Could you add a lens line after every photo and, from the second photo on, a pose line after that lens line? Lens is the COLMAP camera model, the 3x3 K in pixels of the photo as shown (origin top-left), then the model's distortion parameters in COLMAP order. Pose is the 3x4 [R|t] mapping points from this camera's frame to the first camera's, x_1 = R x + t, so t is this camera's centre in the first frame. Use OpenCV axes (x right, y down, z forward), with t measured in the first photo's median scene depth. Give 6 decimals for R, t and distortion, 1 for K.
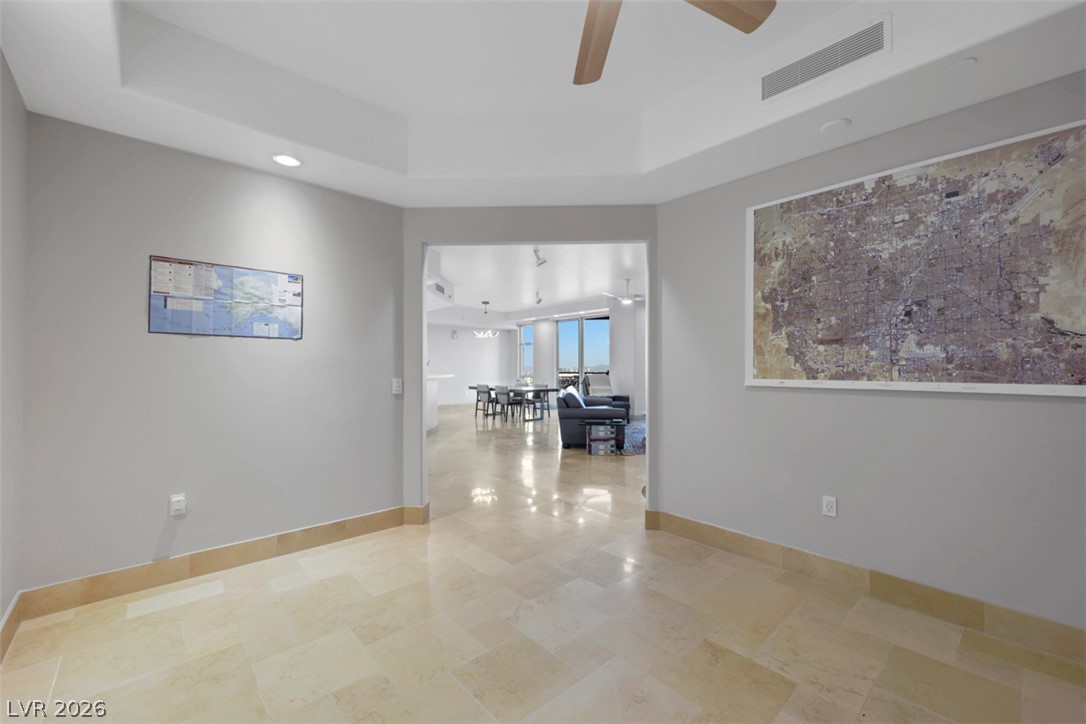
lens RADIAL K [[441.5, 0, 540.5], [0, 441.5, 365.3], [0, 0, 1]] dist [-0.002322, -0.000136]
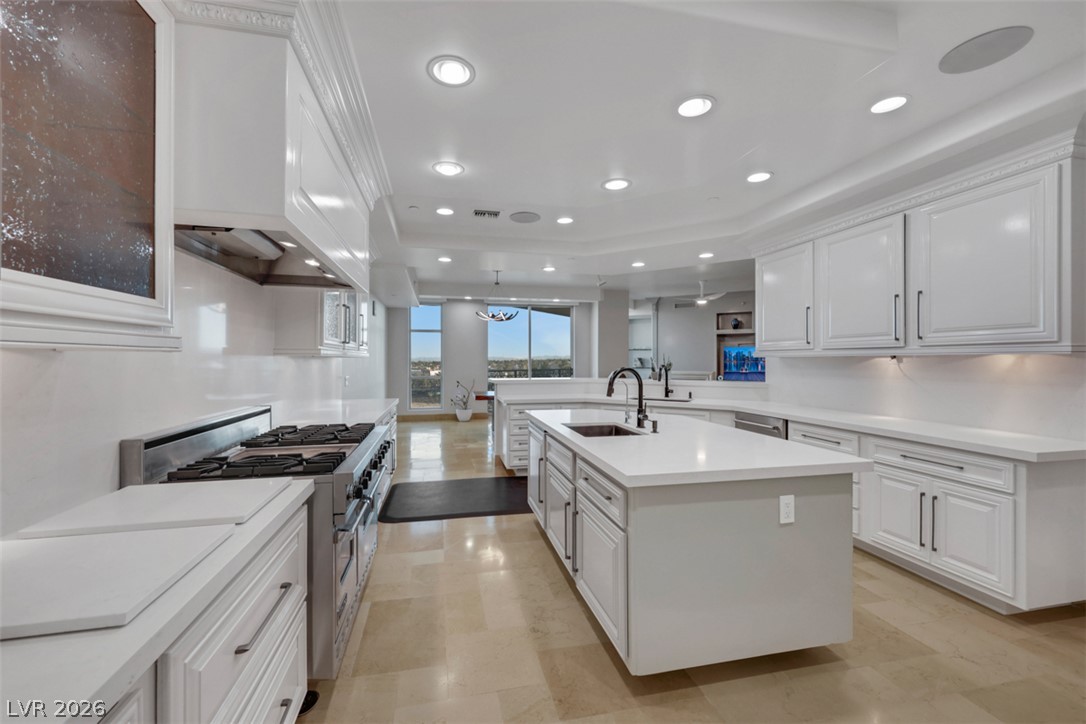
lens RADIAL K [[438.6, 0, 538.0], [0, 438.6, 360.9], [0, 0, 1]] dist [0.001207, 0.000030]
pose [[0.493481, 0.000788, 0.869756, -0.680702], [-0.003676, 0.999993, 0.001180, -0.003072], [-0.869749, -0.003780, 0.493481, 0.623527]]
